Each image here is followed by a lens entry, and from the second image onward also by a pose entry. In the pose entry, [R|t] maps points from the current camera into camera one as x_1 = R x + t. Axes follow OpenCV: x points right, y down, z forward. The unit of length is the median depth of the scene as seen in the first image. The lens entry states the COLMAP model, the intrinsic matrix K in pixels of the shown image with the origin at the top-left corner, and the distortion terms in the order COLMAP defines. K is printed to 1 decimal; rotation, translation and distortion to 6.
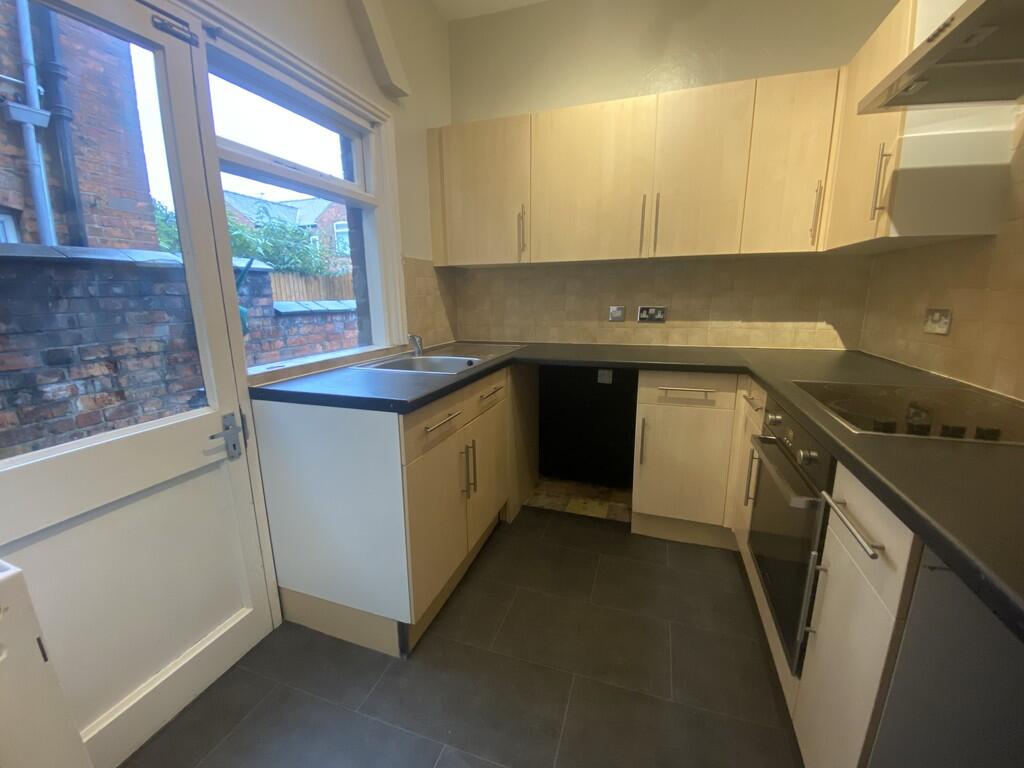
lens RADIAL K [[419.6, 0, 514.1], [0, 419.6, 380.7], [0, 0, 1]] dist [0.003131, 0.000113]
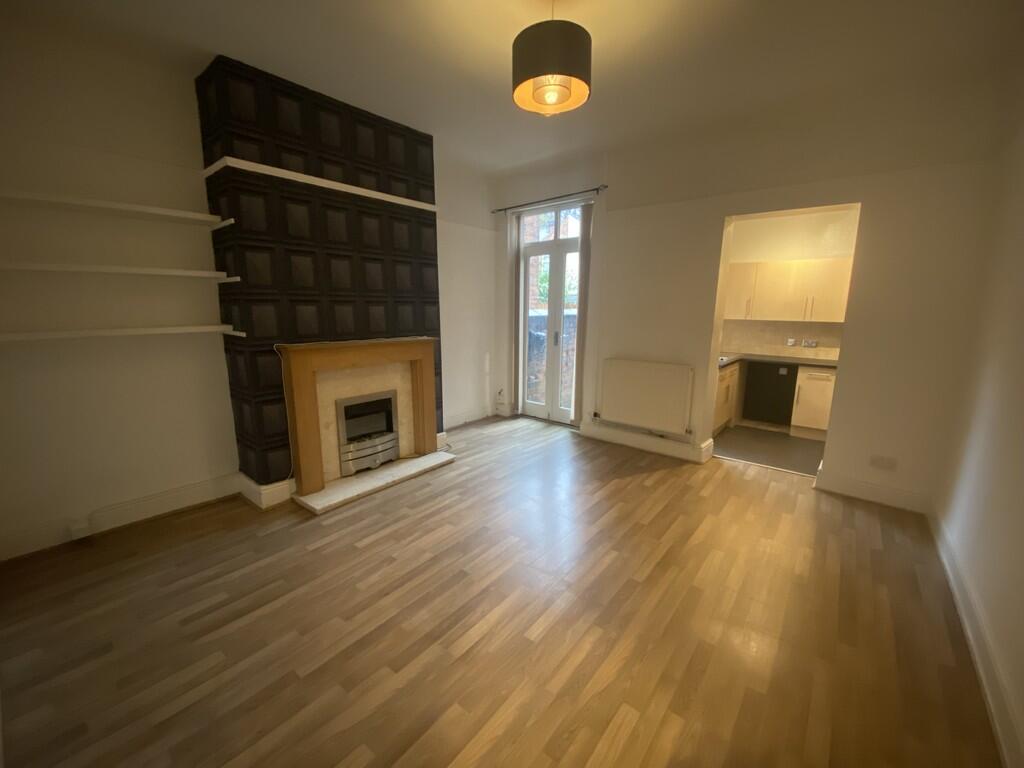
lens RADIAL K [[419.6, 0, 505.9], [0, 419.6, 384.2], [0, 0, 1]] dist [0.003131, 0.000113]
pose [[0.927369, 0.083954, -0.364608, -0.352125], [-0.089200, 0.996011, 0.002464, 0.202319], [0.363361, 0.030238, 0.931158, -1.727443]]
